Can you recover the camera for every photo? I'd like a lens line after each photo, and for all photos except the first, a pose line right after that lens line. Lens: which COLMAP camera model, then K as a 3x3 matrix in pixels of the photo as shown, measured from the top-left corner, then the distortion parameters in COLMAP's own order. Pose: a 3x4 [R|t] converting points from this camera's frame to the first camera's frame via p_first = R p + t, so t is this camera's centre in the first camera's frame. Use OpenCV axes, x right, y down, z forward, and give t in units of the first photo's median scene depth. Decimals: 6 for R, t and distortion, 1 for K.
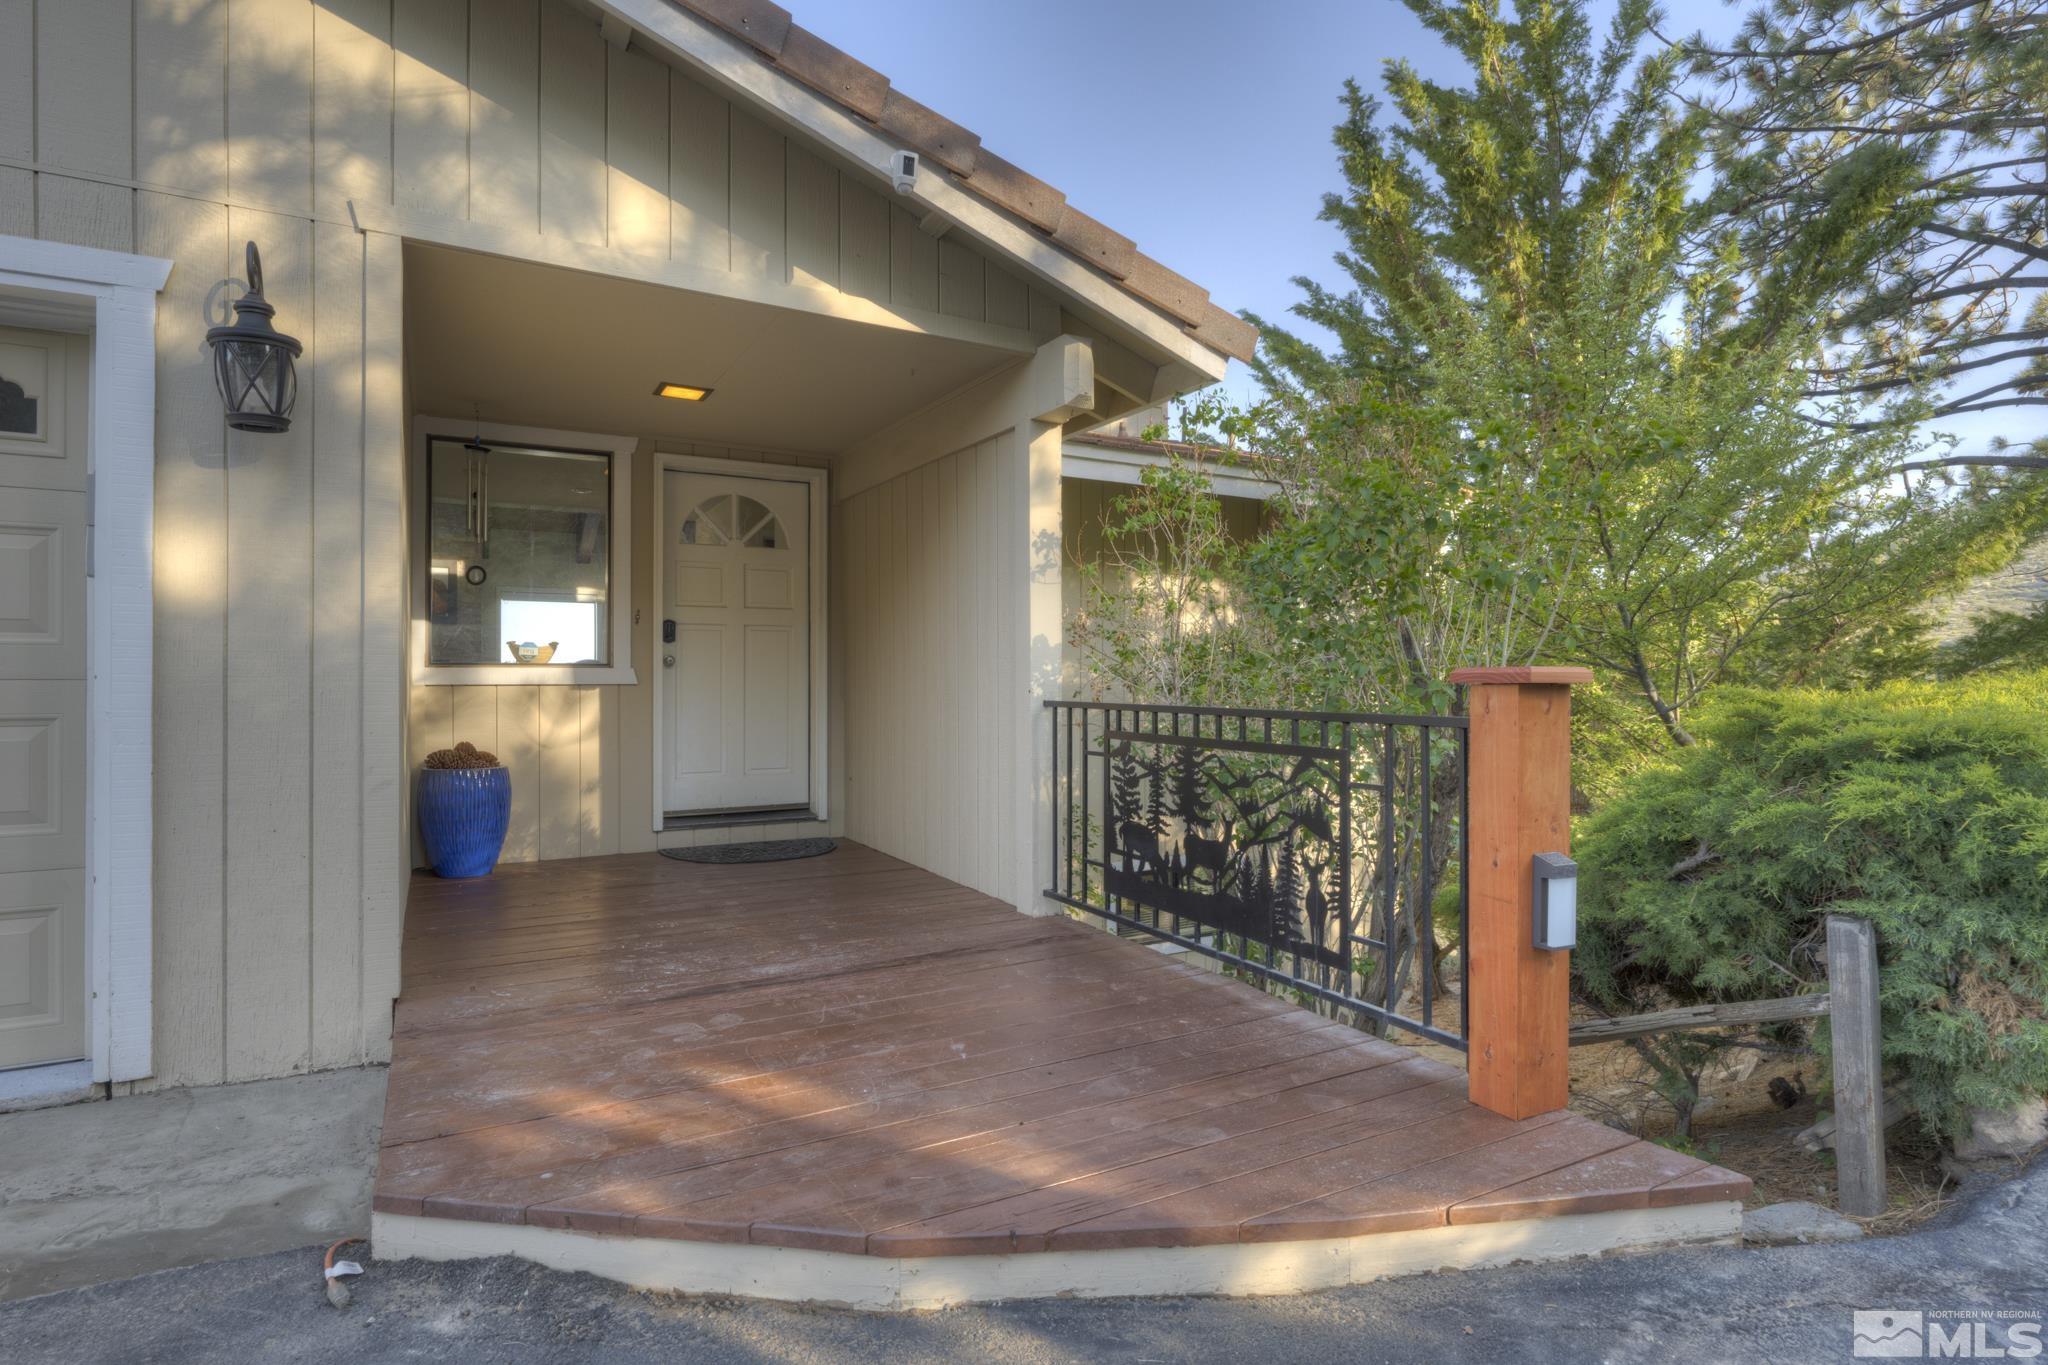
lens RADIAL K [[1030.1, 0, 1026.1], [0, 1030.1, 689.2], [0, 0, 1]] dist [0.002946, 0.000336]
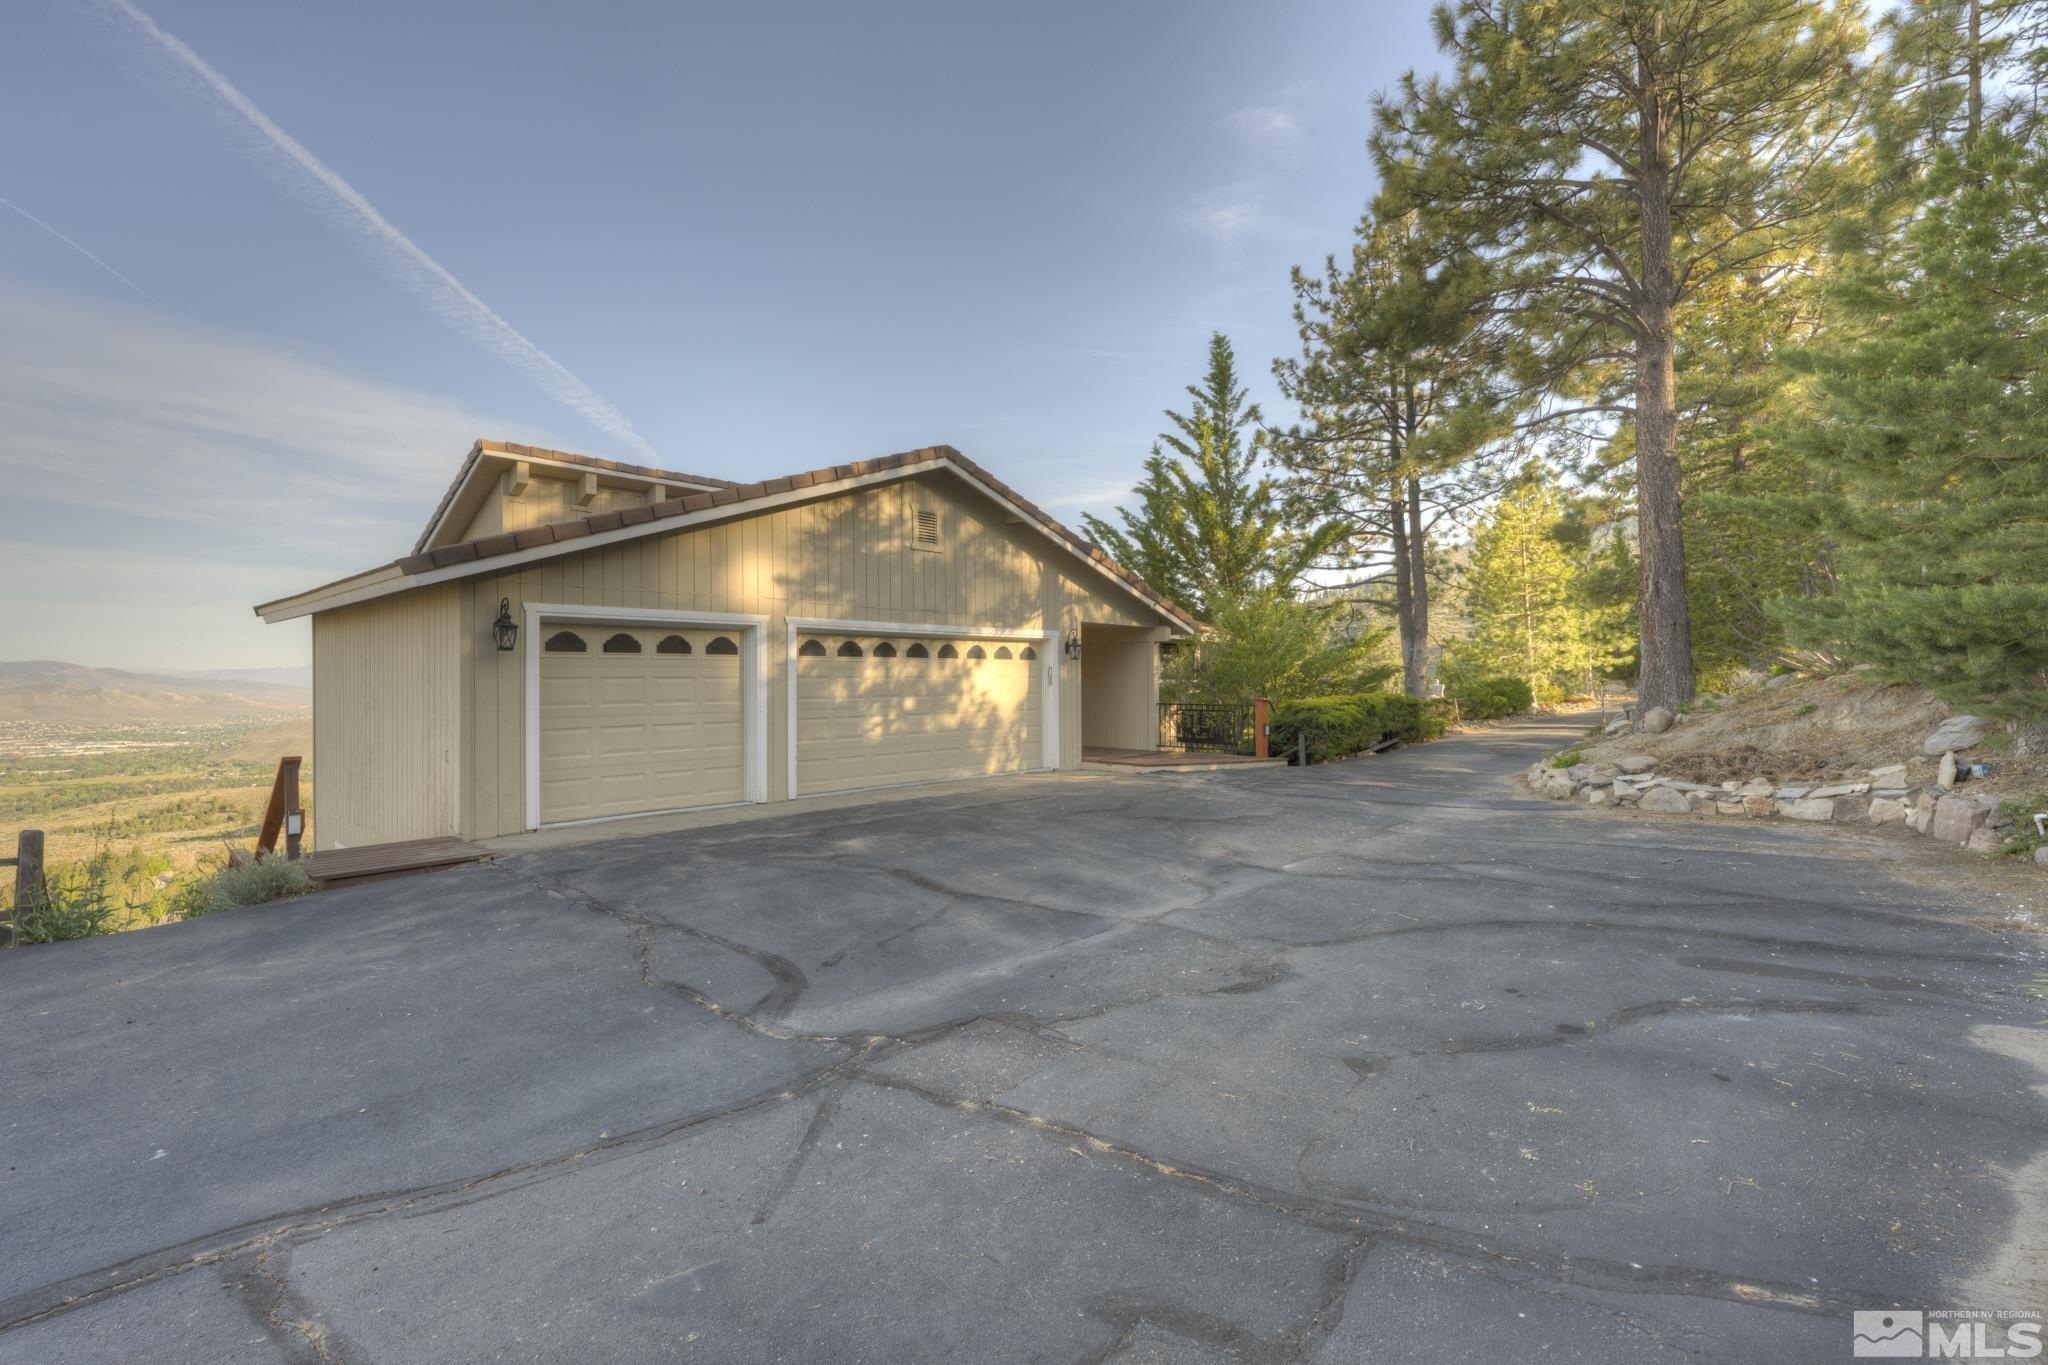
lens RADIAL K [[1000.7, 0, 1030.2], [0, 1000.7, 681.3], [0, 0, 1]] dist [0.002500, 0.000292]
pose [[0.941956, -0.002260, 0.335730, -0.798876], [0.004152, 0.999979, -0.004917, -0.025300], [-0.335712, 0.006026, 0.941945, -1.190408]]
